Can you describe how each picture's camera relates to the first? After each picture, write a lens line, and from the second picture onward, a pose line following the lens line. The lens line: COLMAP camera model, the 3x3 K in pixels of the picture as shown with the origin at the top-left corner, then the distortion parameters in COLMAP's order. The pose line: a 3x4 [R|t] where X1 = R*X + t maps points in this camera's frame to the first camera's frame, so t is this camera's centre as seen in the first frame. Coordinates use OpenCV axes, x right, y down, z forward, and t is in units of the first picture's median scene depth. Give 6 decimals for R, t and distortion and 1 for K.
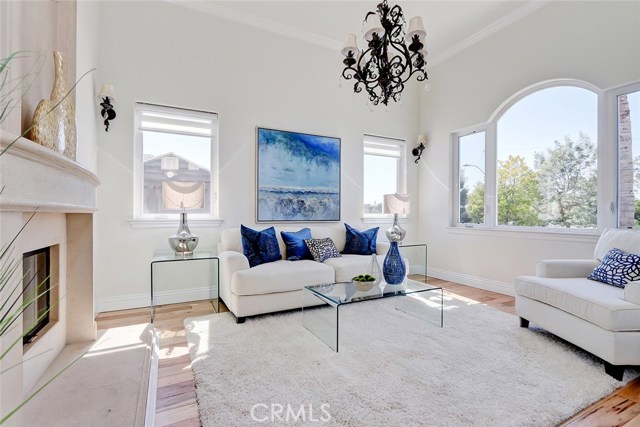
lens RADIAL K [[298.8, 0, 313.7], [0, 298.8, 214.0], [0, 0, 1]] dist [-0.001001, -0.000595]
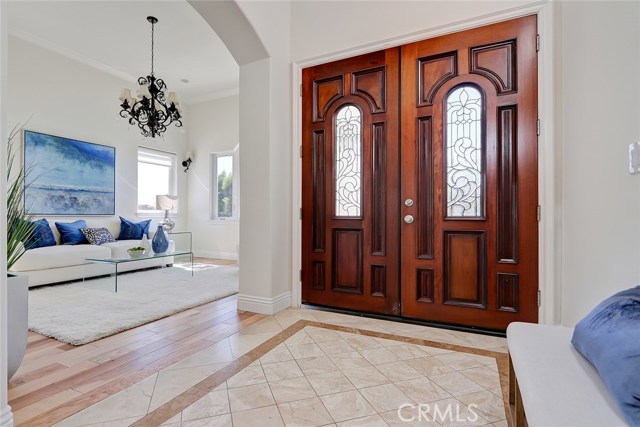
lens RADIAL K [[253.1, 0, 304.6], [0, 253.1, 210.2], [0, 0, 1]] dist [0.000299, -0.000125]
pose [[0.736102, 0.002485, 0.676866, -0.049181], [0.005093, 0.999945, -0.009210, 0.020208], [-0.676851, 0.010227, 0.736049, -0.347932]]
